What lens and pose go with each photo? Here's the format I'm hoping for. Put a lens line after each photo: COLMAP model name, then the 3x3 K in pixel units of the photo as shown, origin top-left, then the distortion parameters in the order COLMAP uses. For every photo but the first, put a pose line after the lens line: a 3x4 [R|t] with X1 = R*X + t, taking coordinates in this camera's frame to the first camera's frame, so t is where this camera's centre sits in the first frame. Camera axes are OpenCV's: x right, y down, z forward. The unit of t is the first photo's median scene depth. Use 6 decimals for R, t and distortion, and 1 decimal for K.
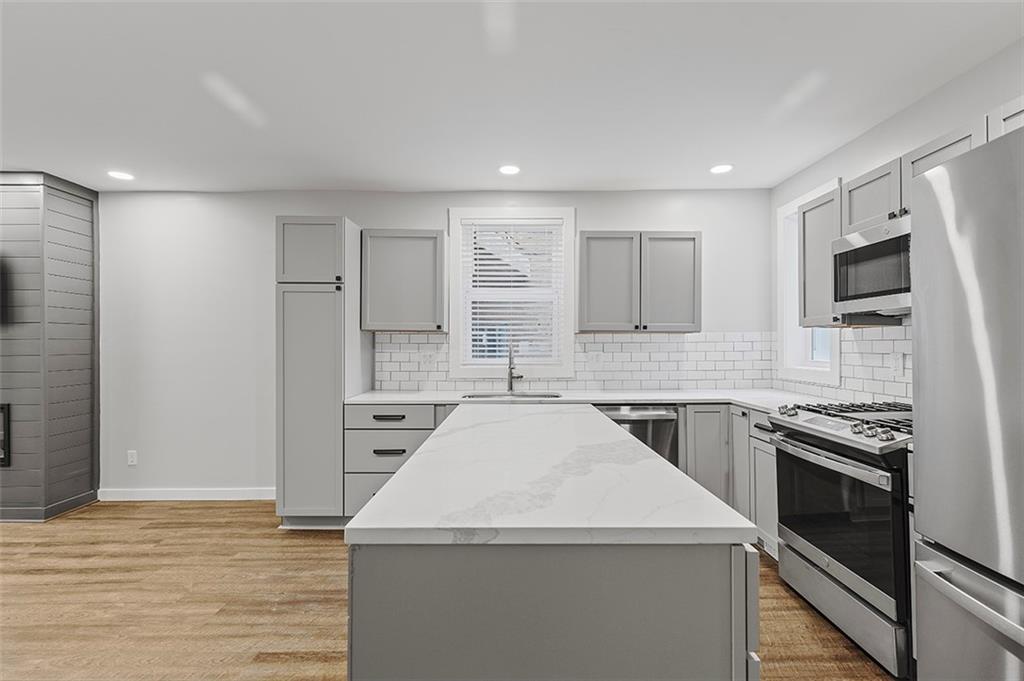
lens RADIAL K [[461.1, 0, 515.4], [0, 461.1, 341.8], [0, 0, 1]] dist [0.009651, -0.000924]
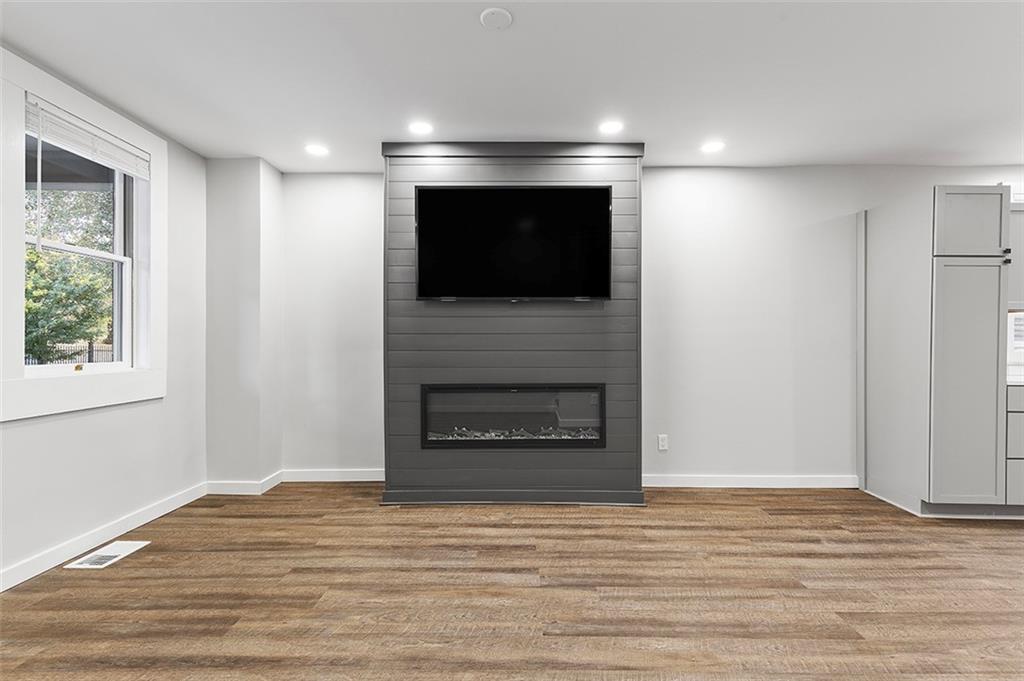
lens RADIAL K [[461.1, 0, 514.4], [0, 461.1, 343.0], [0, 0, 1]] dist [0.009651, -0.000924]
pose [[0.999924, 0.005403, -0.011109, -1.292471], [-0.005429, 0.999982, -0.002364, 0.053890], [0.011096, 0.002424, 0.999935, 0.041618]]
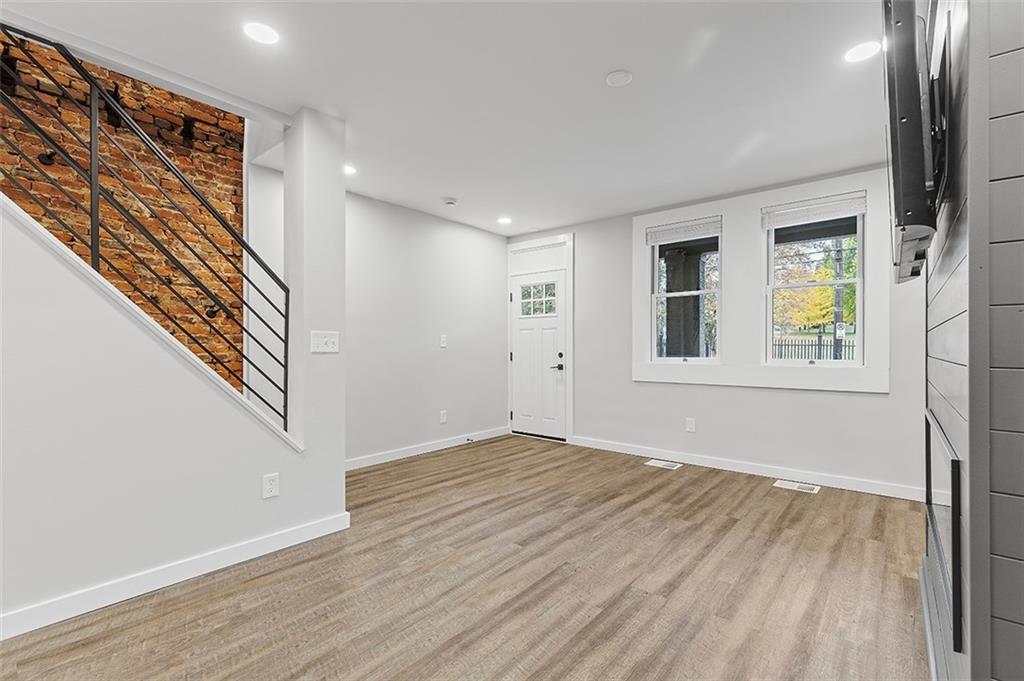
lens RADIAL K [[461.1, 0, 515.7], [0, 461.1, 342.3], [0, 0, 1]] dist [0.009651, -0.000924]
pose [[-0.641926, -0.001542, -0.766765, -0.650982], [0.004325, 0.999975, -0.005632, 0.051101], [0.766754, -0.006932, -0.641903, 0.993853]]
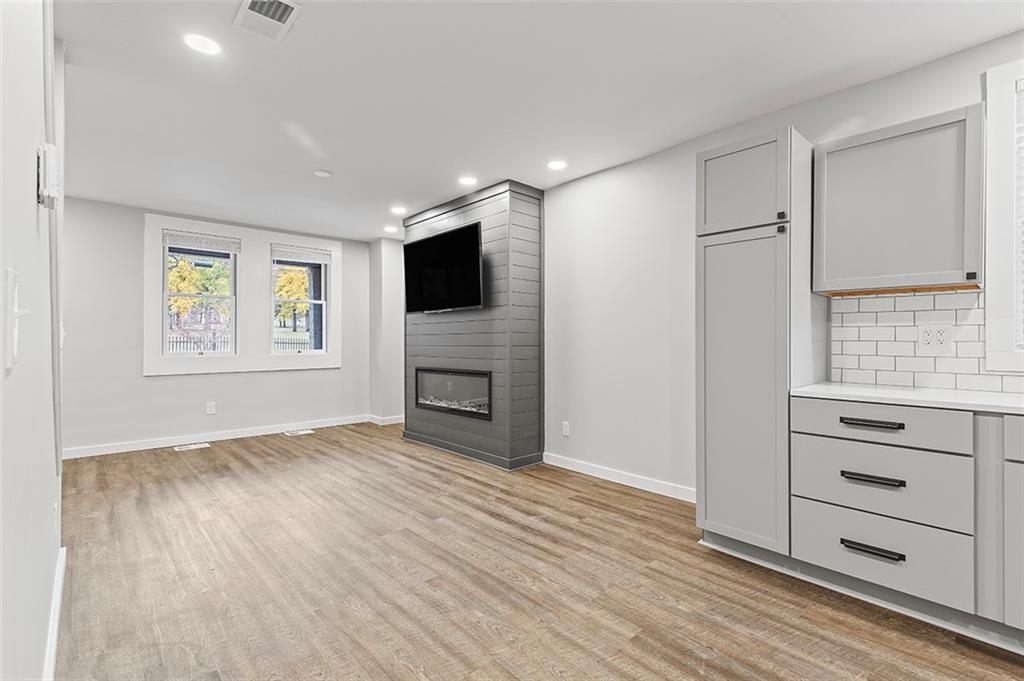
lens RADIAL K [[461.1, 0, 514.4], [0, 461.1, 337.8], [0, 0, 1]] dist [0.009651, -0.000924]
pose [[0.674926, -0.002326, -0.737882, -0.130522], [-0.001322, 0.999990, -0.004362, 0.049422], [0.737885, 0.003920, 0.674916, 0.213396]]
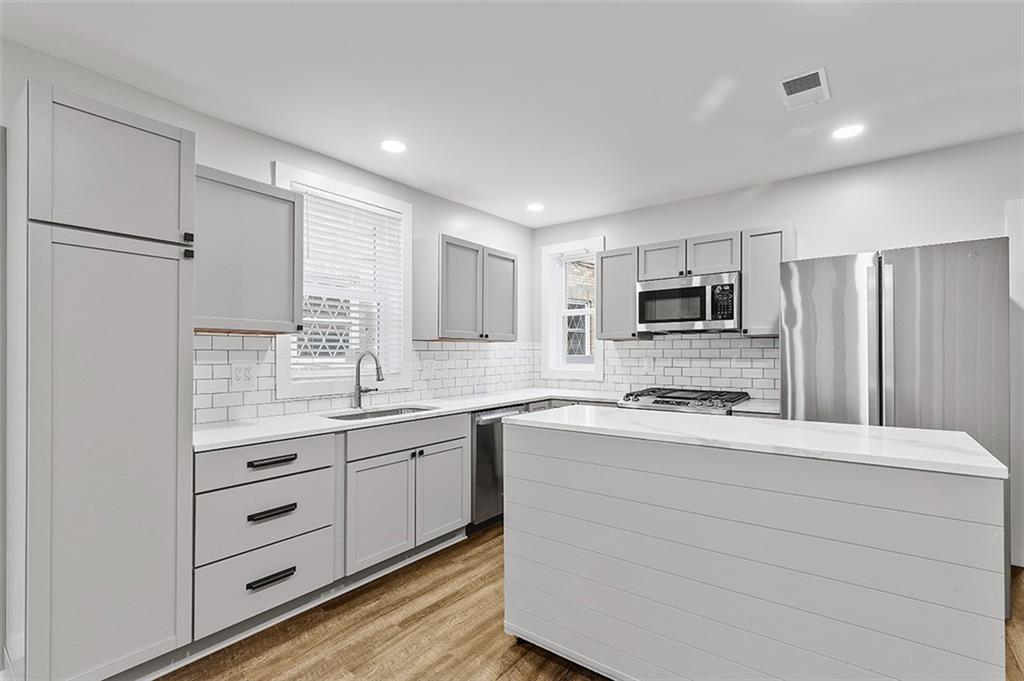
lens RADIAL K [[461.1, 0, 526.6], [0, 461.1, 356.4], [0, 0, 1]] dist [0.009651, -0.000924]
pose [[0.610074, -0.006310, 0.792320, -0.552520], [-0.002471, 0.999948, 0.009866, 0.005314], [-0.792341, -0.007977, 0.610027, 0.289915]]
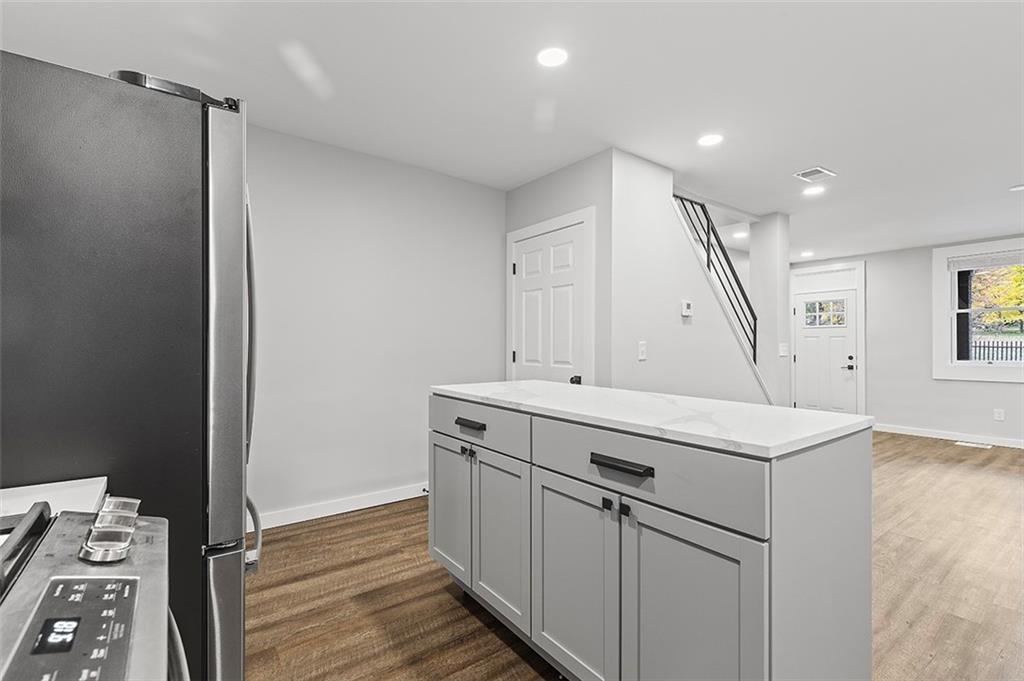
lens RADIAL K [[461.1, 0, 518.9], [0, 461.1, 337.5], [0, 0, 1]] dist [0.009651, -0.000924]
pose [[-0.800930, -0.008338, -0.598700, 0.418429], [0.001363, 0.999875, -0.015747, 0.027213], [0.598756, -0.013428, -0.800819, 0.833367]]
